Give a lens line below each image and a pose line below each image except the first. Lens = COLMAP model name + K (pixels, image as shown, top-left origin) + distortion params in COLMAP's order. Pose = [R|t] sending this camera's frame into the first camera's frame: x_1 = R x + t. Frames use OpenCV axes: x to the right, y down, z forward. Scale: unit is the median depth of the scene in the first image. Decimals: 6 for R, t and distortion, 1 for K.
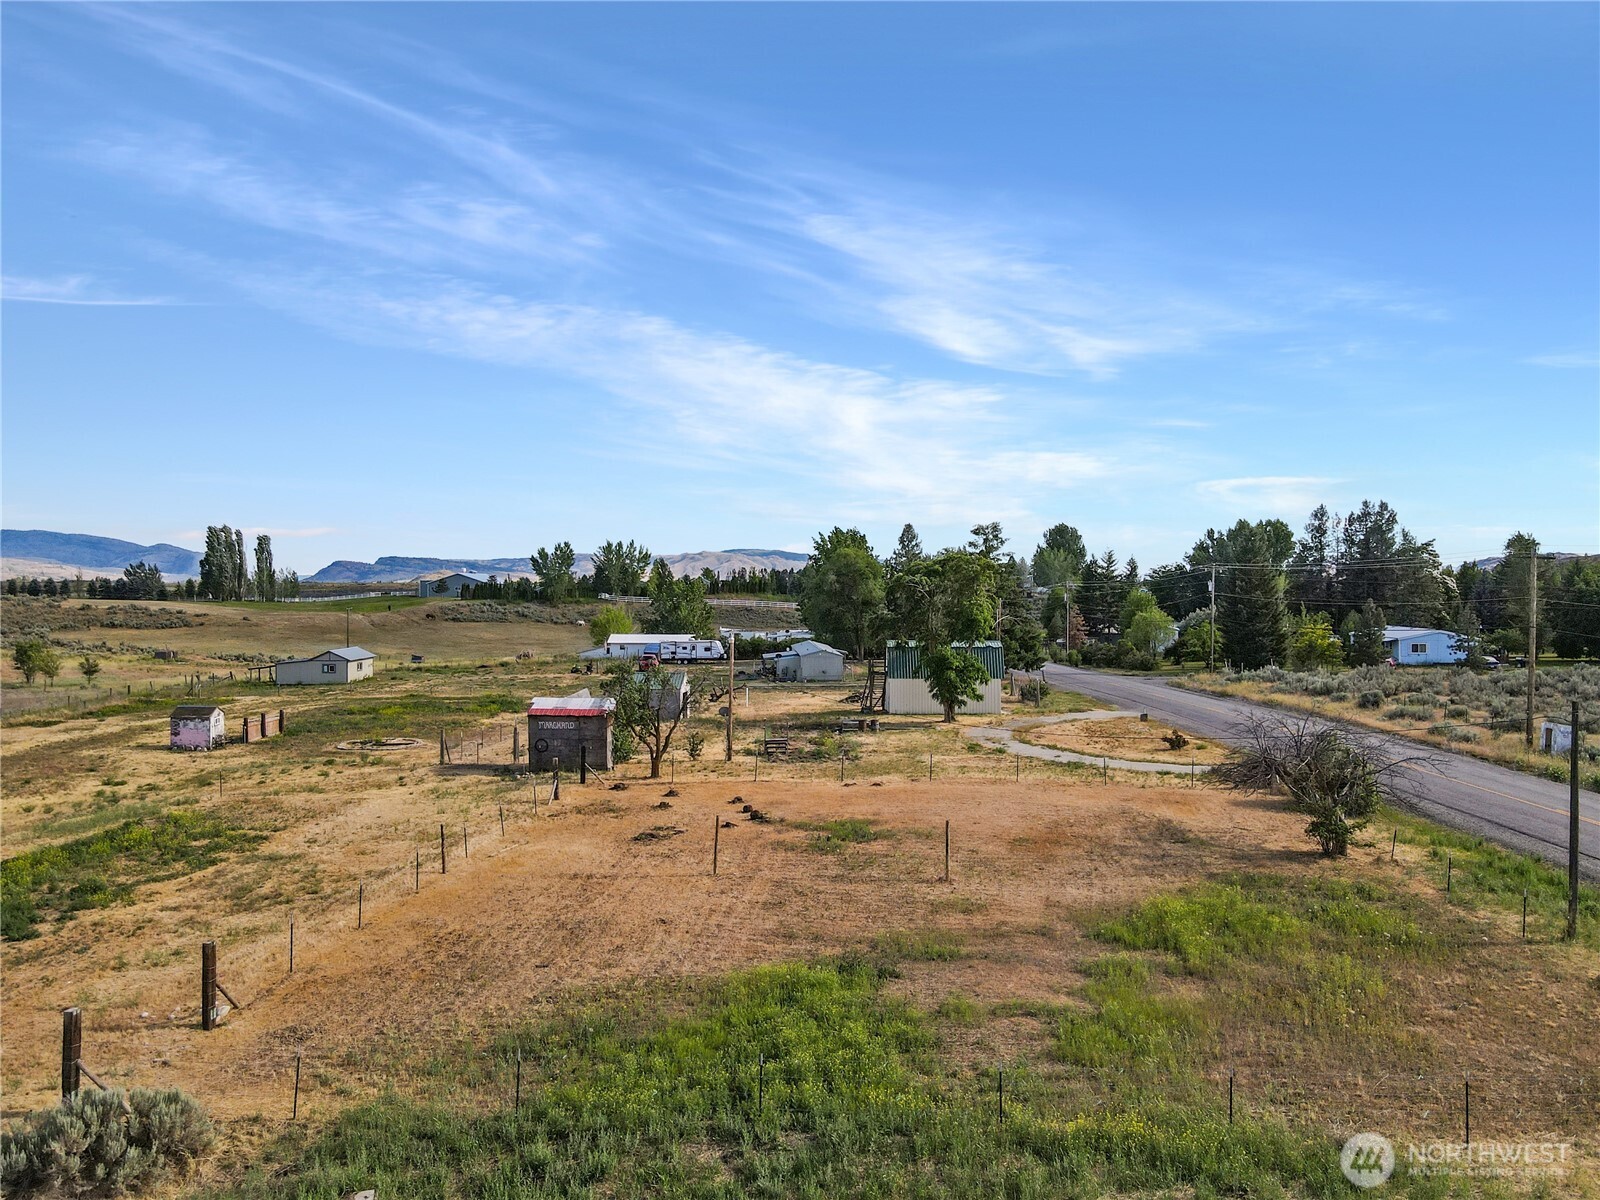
lens RADIAL K [[1172.1, 0, 795.8], [0, 1172.1, 593.7], [0, 0, 1]] dist [-0.001913, 0.027958]
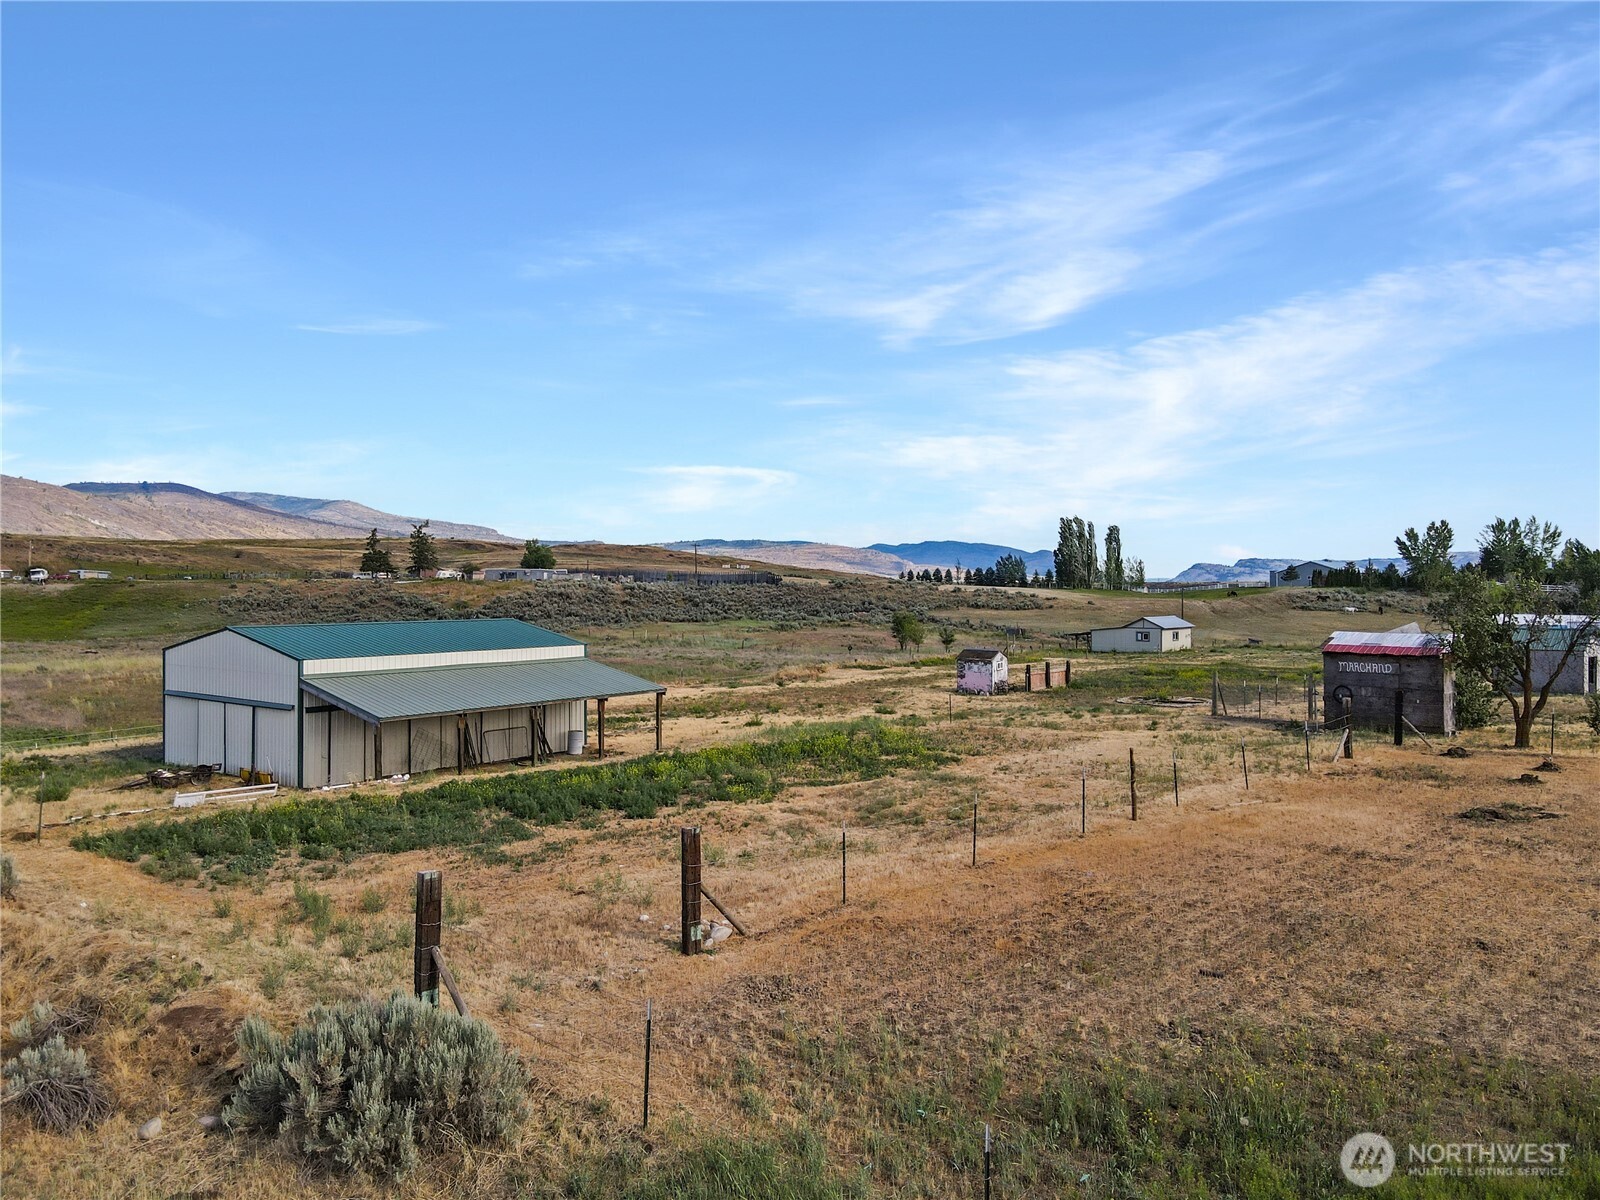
lens RADIAL K [[1172.1, 0, 795.8], [0, 1172.1, 593.7], [0, 0, 1]] dist [-0.001913, 0.027958]
pose [[0.762656, 0.002709, -0.646799, -0.003206], [-0.004265, 0.999991, -0.000840, 0.051897], [0.646790, 0.003399, 0.762660, 0.167343]]
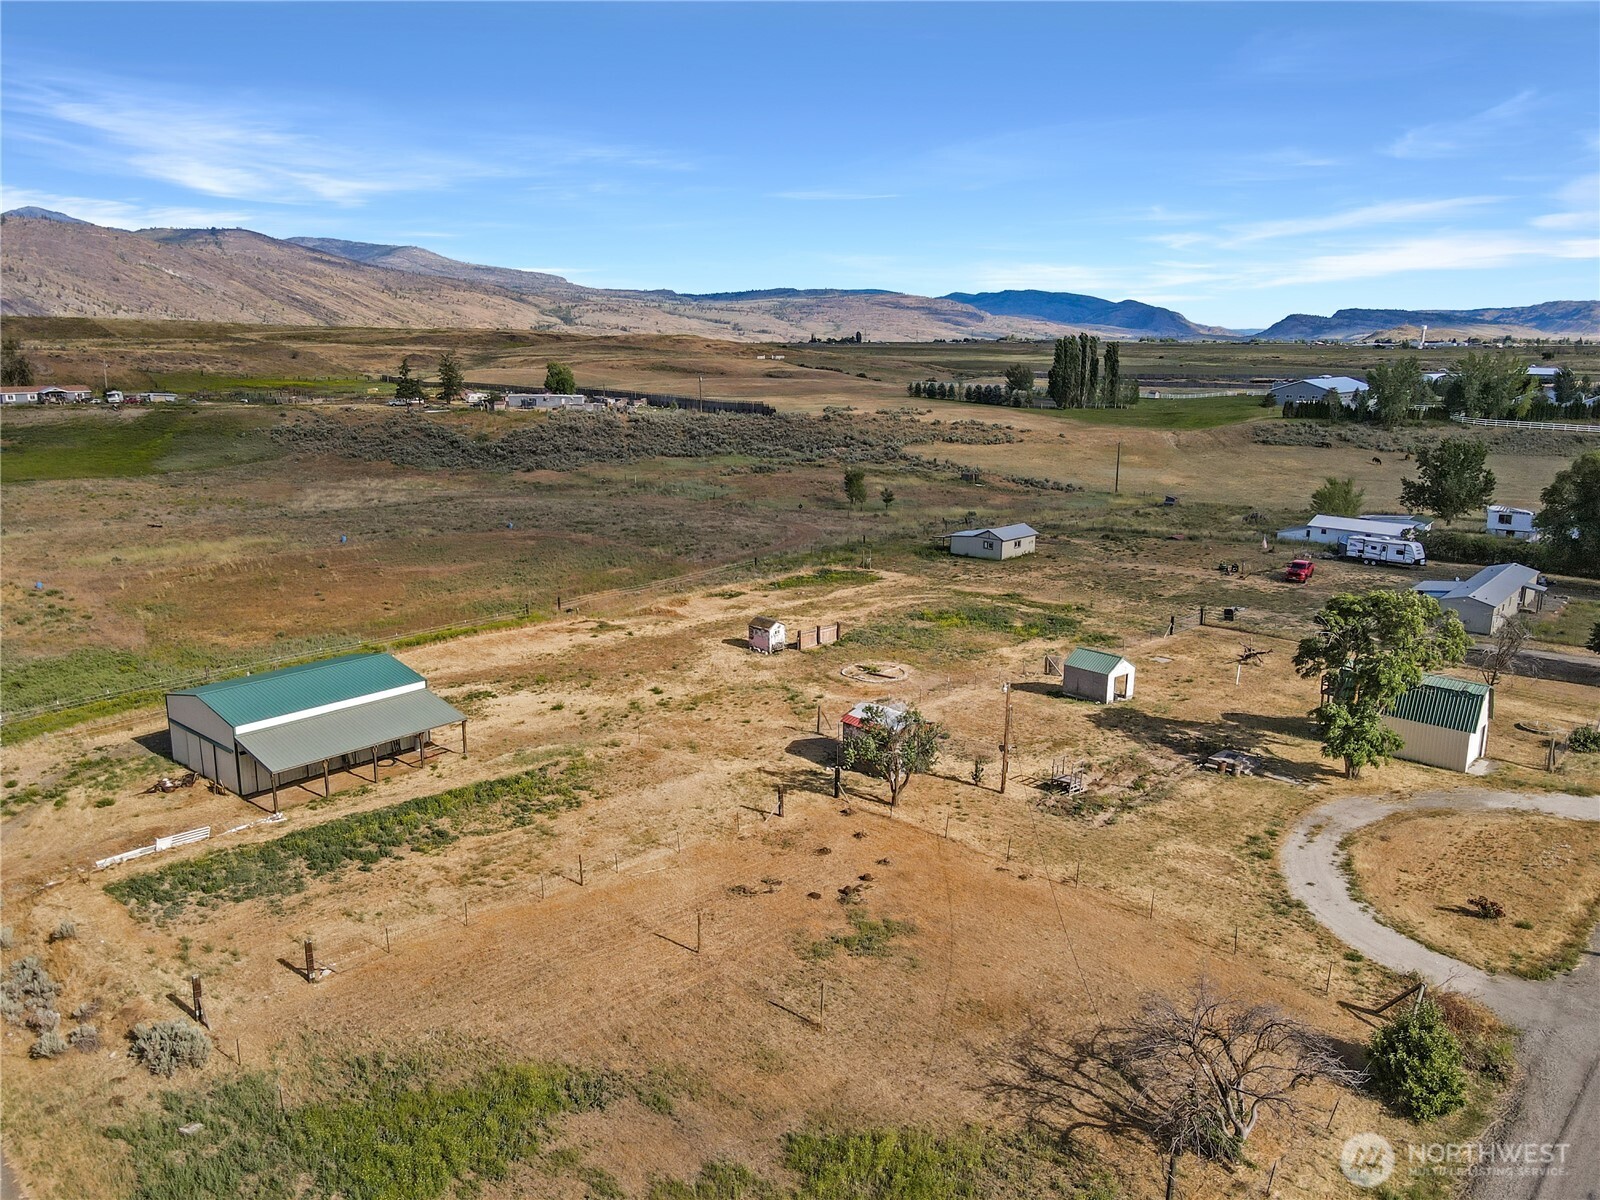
lens RADIAL K [[1172.1, 0, 795.8], [0, 1172.1, 593.7], [0, 0, 1]] dist [-0.001913, 0.027958]
pose [[0.720586, 0.150153, -0.676912, 0.406920], [-0.007964, 0.977998, 0.208461, -0.209261], [0.693320, -0.144823, 0.705927, 0.095270]]
